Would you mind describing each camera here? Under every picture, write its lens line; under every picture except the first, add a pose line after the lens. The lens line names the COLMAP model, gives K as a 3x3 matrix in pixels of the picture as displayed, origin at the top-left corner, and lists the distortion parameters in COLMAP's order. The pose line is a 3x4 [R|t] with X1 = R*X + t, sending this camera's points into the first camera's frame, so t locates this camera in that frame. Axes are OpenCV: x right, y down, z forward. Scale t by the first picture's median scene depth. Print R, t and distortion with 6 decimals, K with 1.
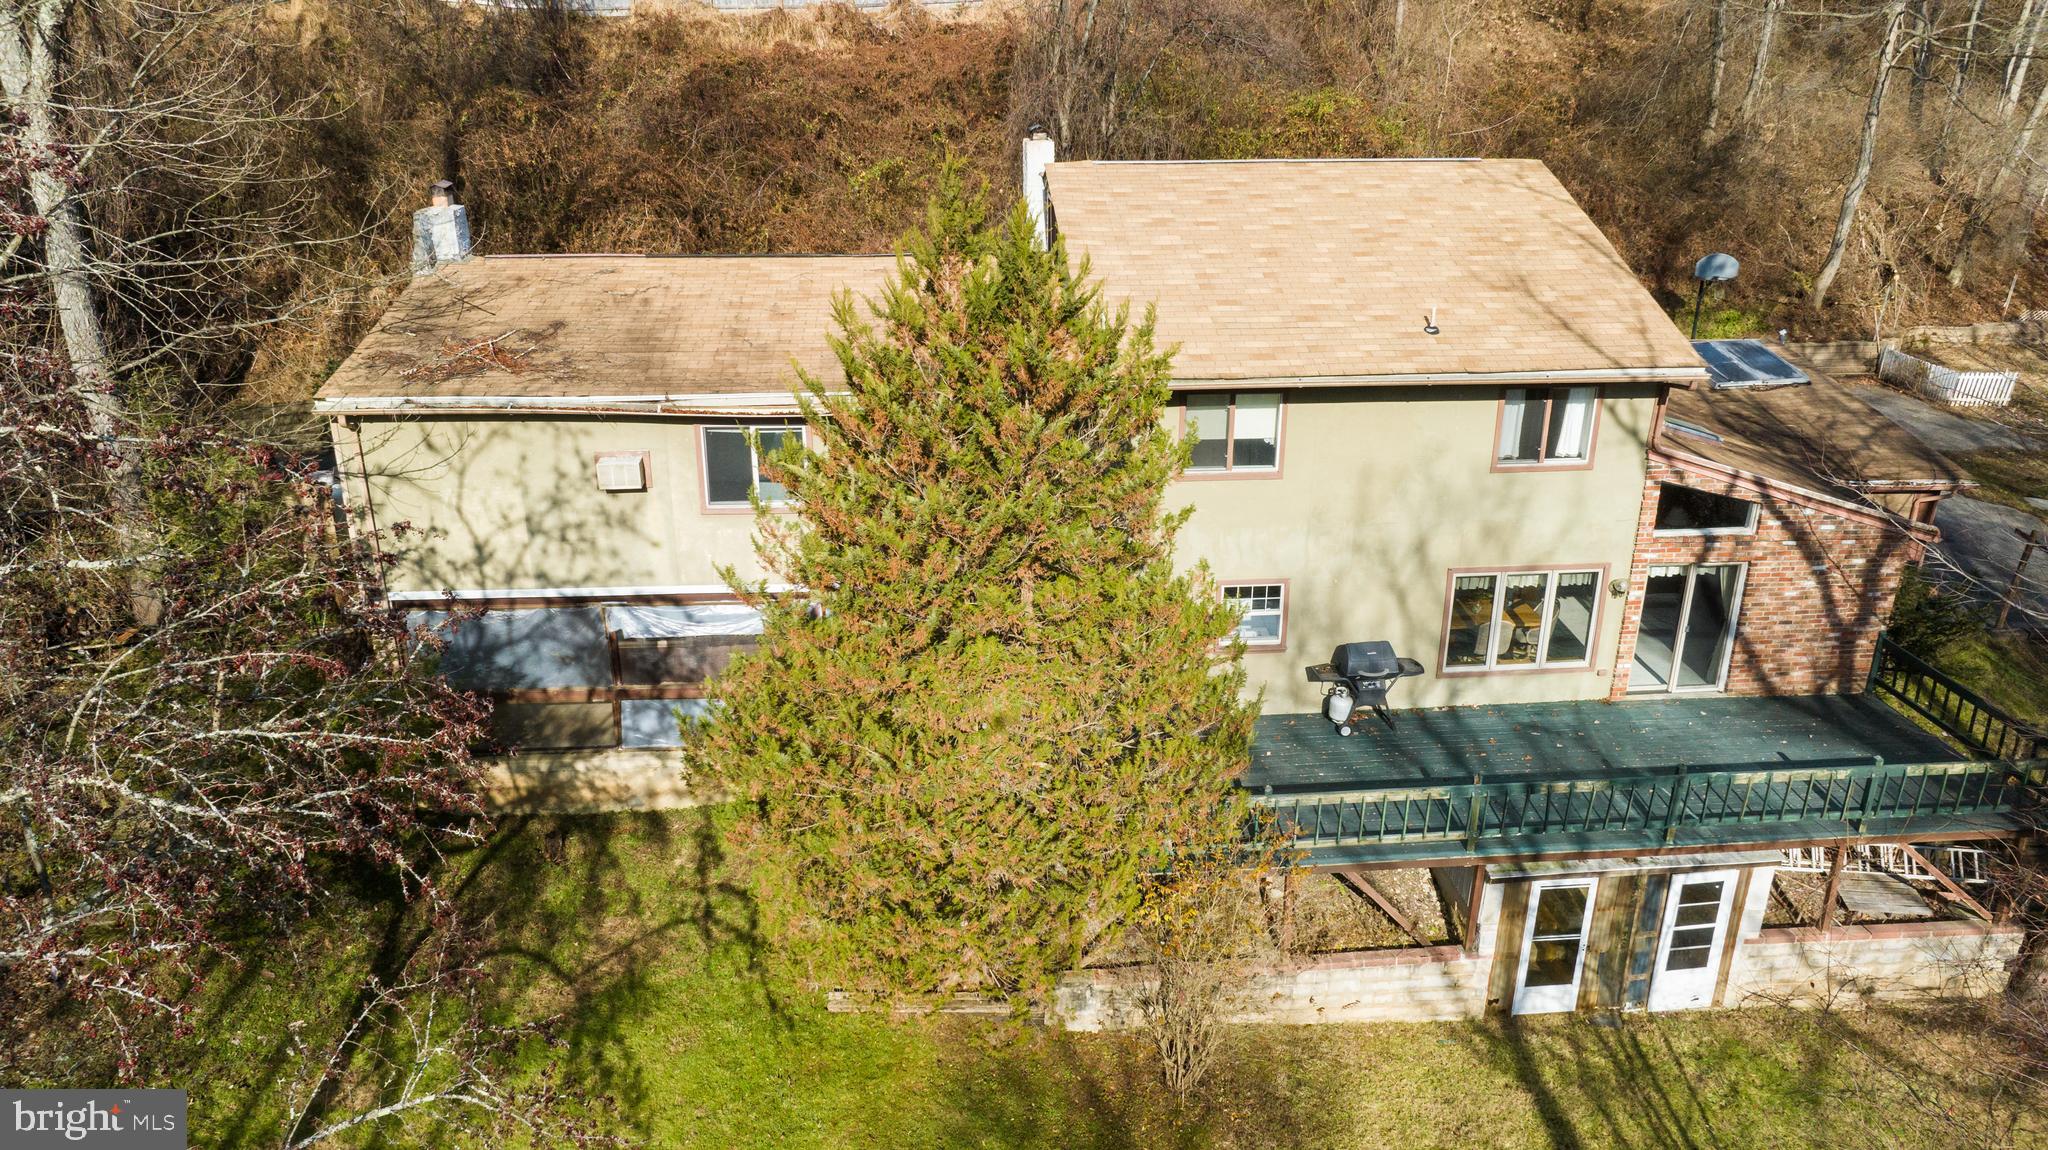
lens RADIAL K [[1418.7, 0, 1024.0], [0, 1418.7, 575.0], [0, 0, 1]] dist [-0.039875, 0.002975]
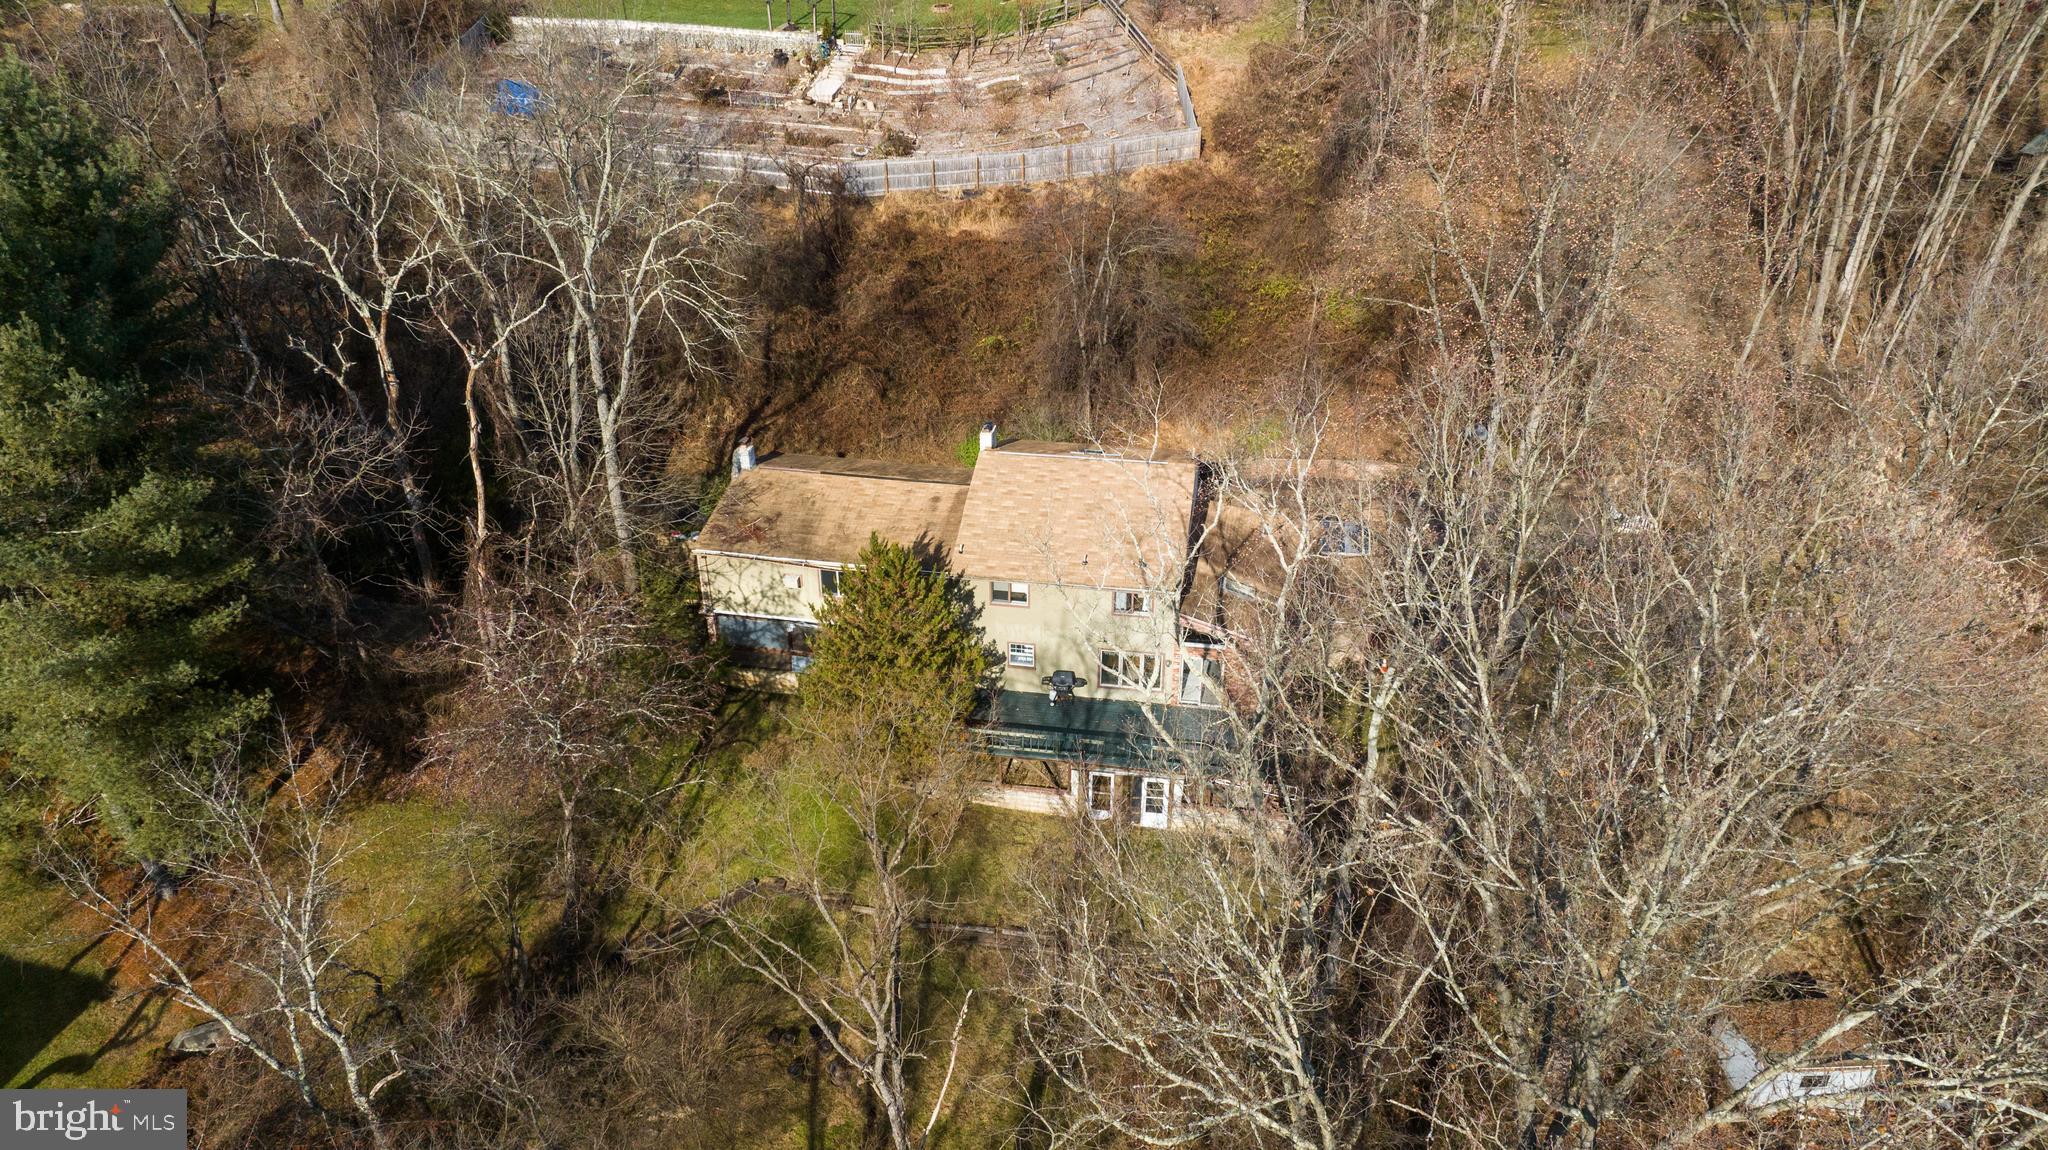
lens RADIAL K [[1418.7, 0, 1024.0], [0, 1418.7, 575.0], [0, 0, 1]] dist [-0.039875, 0.002975]
pose [[0.965718, 0.119365, -0.230523, 0.774580], [-0.085871, 0.984911, 0.150252, -0.526267], [0.244979, -0.125306, 0.961397, -1.529945]]
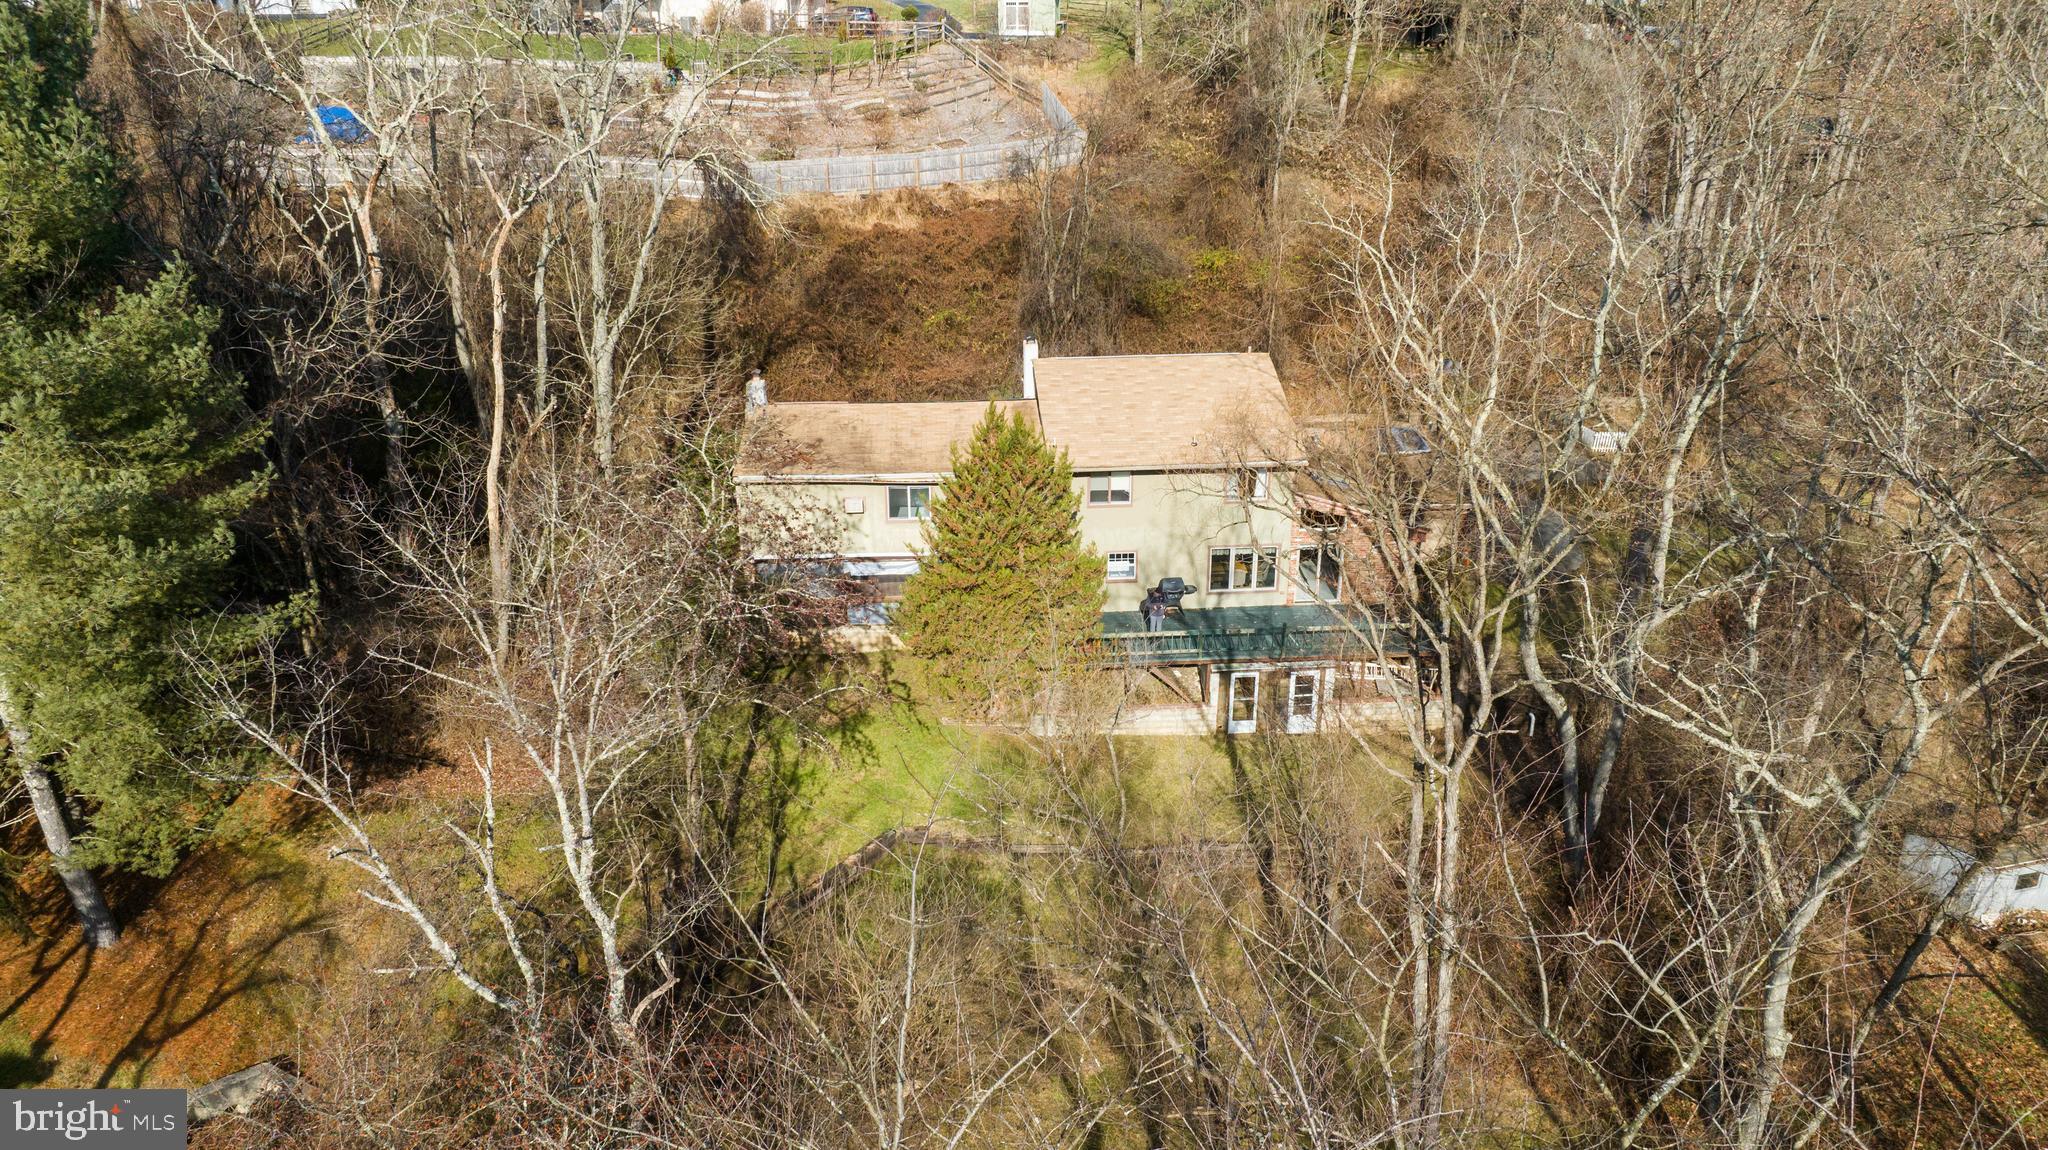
lens RADIAL K [[1418.7, 0, 1024.0], [0, 1418.7, 575.0], [0, 0, 1]] dist [-0.039875, 0.002975]
pose [[0.999884, -0.001791, -0.015103, 0.038260], [0.001797, 0.999998, 0.000387, 0.043613], [0.015102, -0.000414, 0.999886, -1.357561]]
